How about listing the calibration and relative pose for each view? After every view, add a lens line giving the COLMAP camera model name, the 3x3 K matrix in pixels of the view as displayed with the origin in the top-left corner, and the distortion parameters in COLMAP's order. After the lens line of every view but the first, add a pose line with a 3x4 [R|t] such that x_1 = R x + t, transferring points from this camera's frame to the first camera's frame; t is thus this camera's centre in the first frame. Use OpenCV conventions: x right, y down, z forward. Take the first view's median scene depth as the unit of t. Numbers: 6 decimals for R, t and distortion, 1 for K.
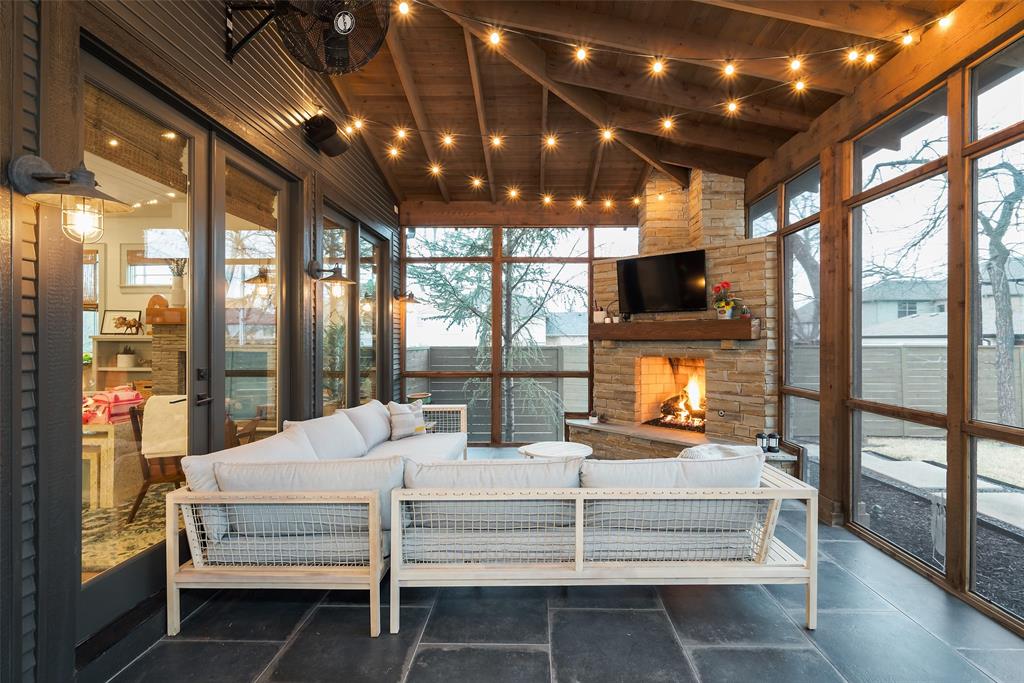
lens RADIAL K [[465.7, 0, 512.0], [0, 465.7, 341.5], [0, 0, 1]] dist [0.000725, 0.000000]
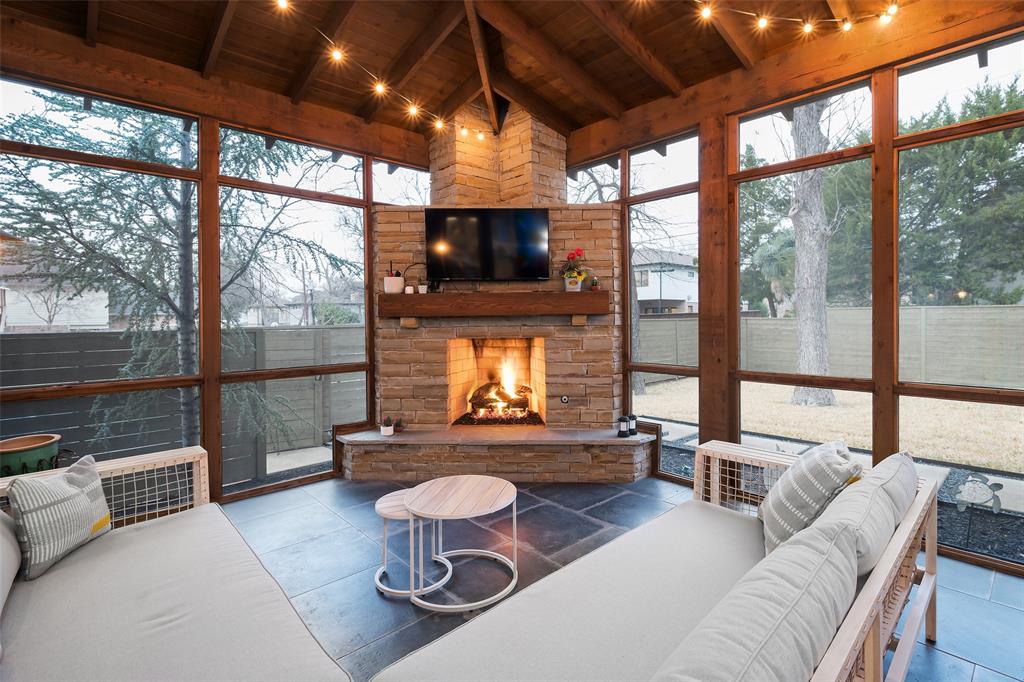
lens RADIAL K [[481.0, 0, 511.8], [0, 481.0, 322.5], [0, 0, 1]] dist [-0.000562, -0.000020]
pose [[0.704508, -0.016045, 0.709515, -0.252239], [0.013511, 0.999866, 0.009195, 0.000559], [-0.709568, 0.003108, 0.704631, 0.425267]]
